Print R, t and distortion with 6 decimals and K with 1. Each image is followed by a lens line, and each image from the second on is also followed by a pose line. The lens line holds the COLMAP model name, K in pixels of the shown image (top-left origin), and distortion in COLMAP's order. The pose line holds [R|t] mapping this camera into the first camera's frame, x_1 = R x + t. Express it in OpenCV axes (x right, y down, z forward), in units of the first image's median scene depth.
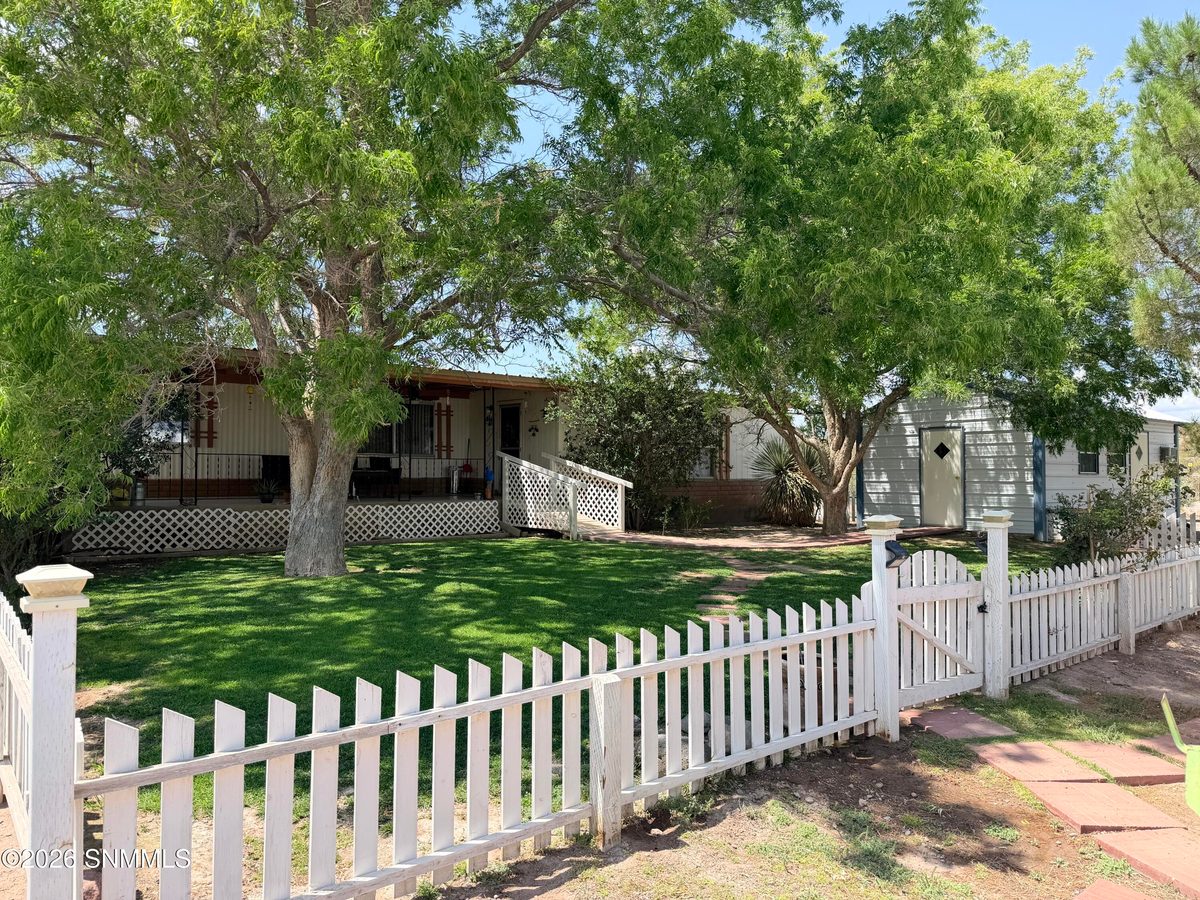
lens RADIAL K [[841.7, 0, 601.8], [0, 841.7, 458.8], [0, 0, 1]] dist [0.146107, -0.227497]
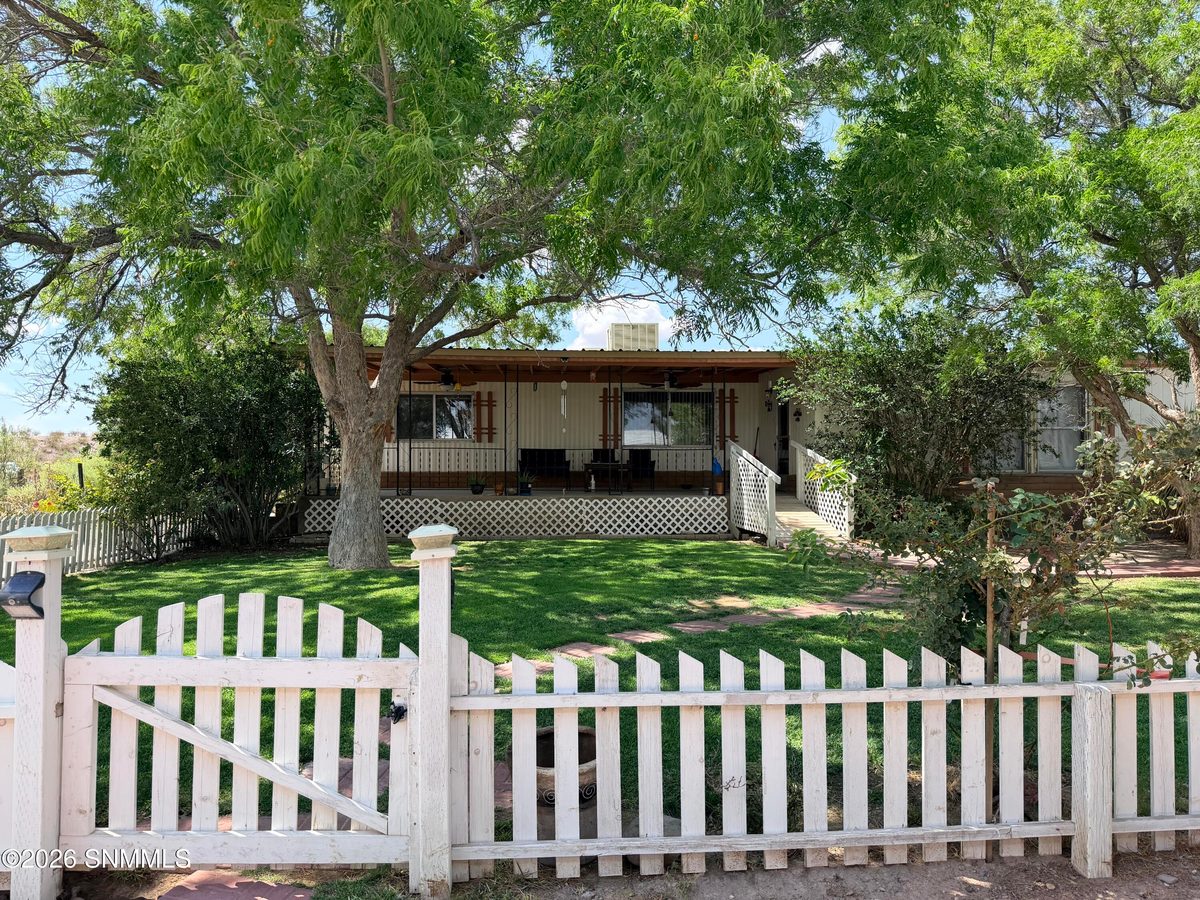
lens RADIAL K [[841.7, 0, 601.8], [0, 841.7, 458.8], [0, 0, 1]] dist [0.146107, -0.227497]
pose [[0.809347, -0.008774, -0.587265, 0.294282], [0.012603, 0.999918, 0.002430, 0.006861], [0.587196, -0.009368, 0.809391, 0.225655]]
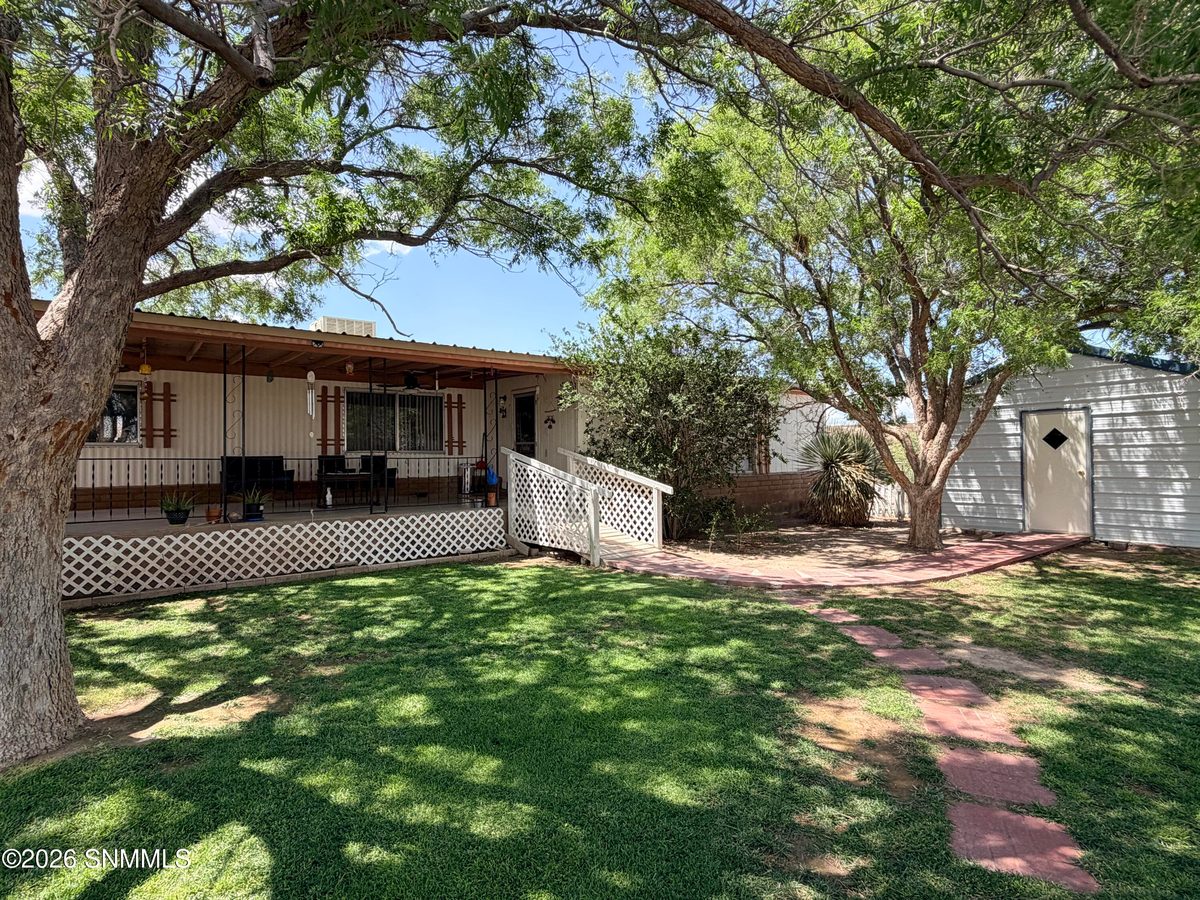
lens RADIAL K [[611.3, 0, 595.4], [0, 611.3, 449.1], [0, 0, 1]] dist [-0.000888, 0.000065]
pose [[0.998750, -0.013837, -0.048027, -0.005667], [0.013969, 0.999900, 0.002410, -0.007668], [0.047989, -0.003078, 0.998843, 0.432449]]
